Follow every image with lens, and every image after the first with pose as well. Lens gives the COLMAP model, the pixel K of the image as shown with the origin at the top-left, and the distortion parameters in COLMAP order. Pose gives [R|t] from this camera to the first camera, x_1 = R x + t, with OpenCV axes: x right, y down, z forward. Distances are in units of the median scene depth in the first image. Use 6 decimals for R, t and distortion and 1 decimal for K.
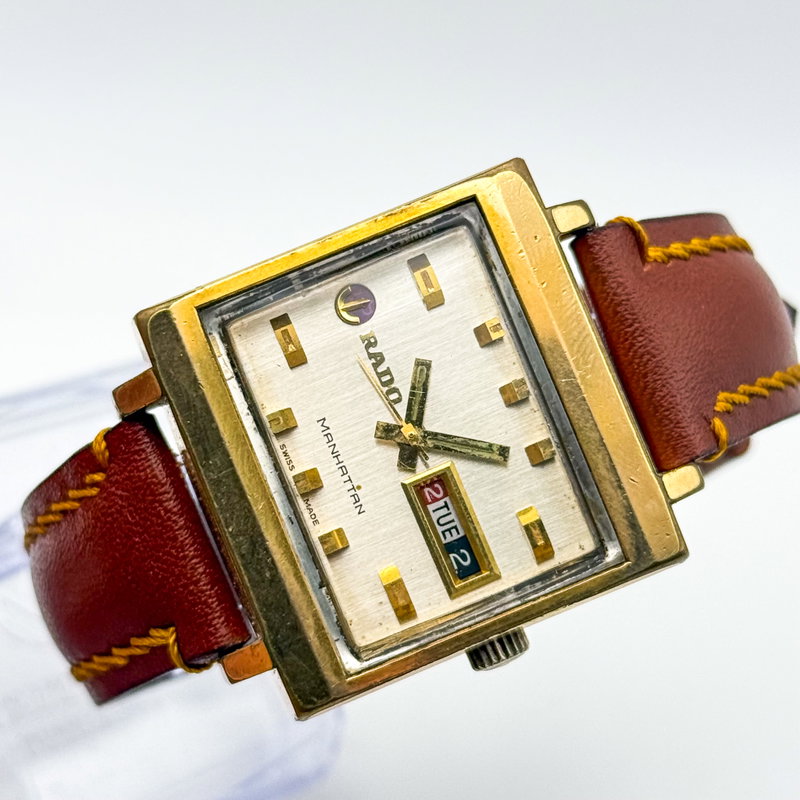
lens RADIAL K [[2312.1, 0, 398.0], [0, 2312.1, 399.2], [0, 0, 1]] dist [0.107014, 0.000000]
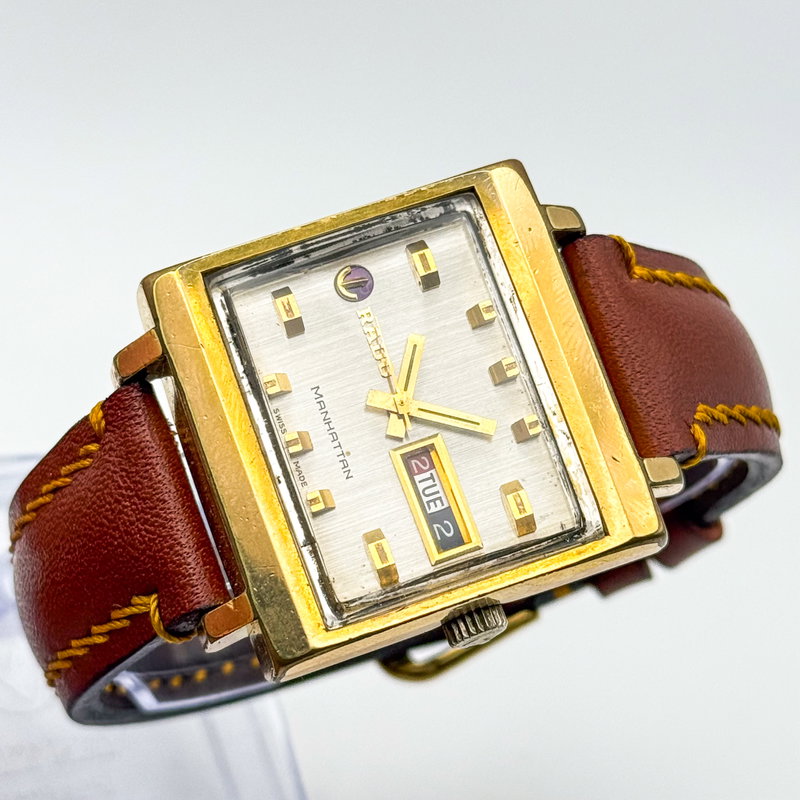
lens RADIAL K [[2312.1, 0, 396.1], [0, 2312.1, 401.4], [0, 0, 1]] dist [0.107014, 0.000000]
pose [[0.998455, 0.053849, 0.013706, -0.010880], [-0.050407, 0.981565, -0.184364, 0.202333], [-0.023381, 0.183388, 0.982763, -0.012151]]
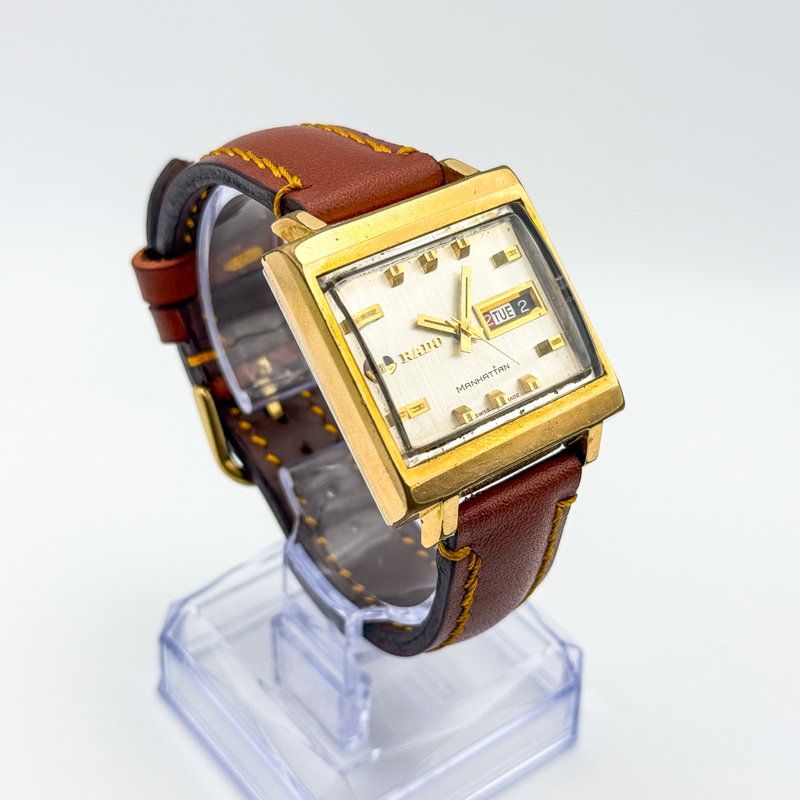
lens RADIAL K [[1591.8, 0, 401.0], [0, 1591.8, 400.3], [0, 0, 1]] dist [0.133461, 0.000000]
pose [[-0.090984, -0.971682, 0.218071, -0.254658], [0.841313, 0.042167, 0.538901, -0.561133], [-0.532836, 0.232498, 0.813653, 0.201693]]
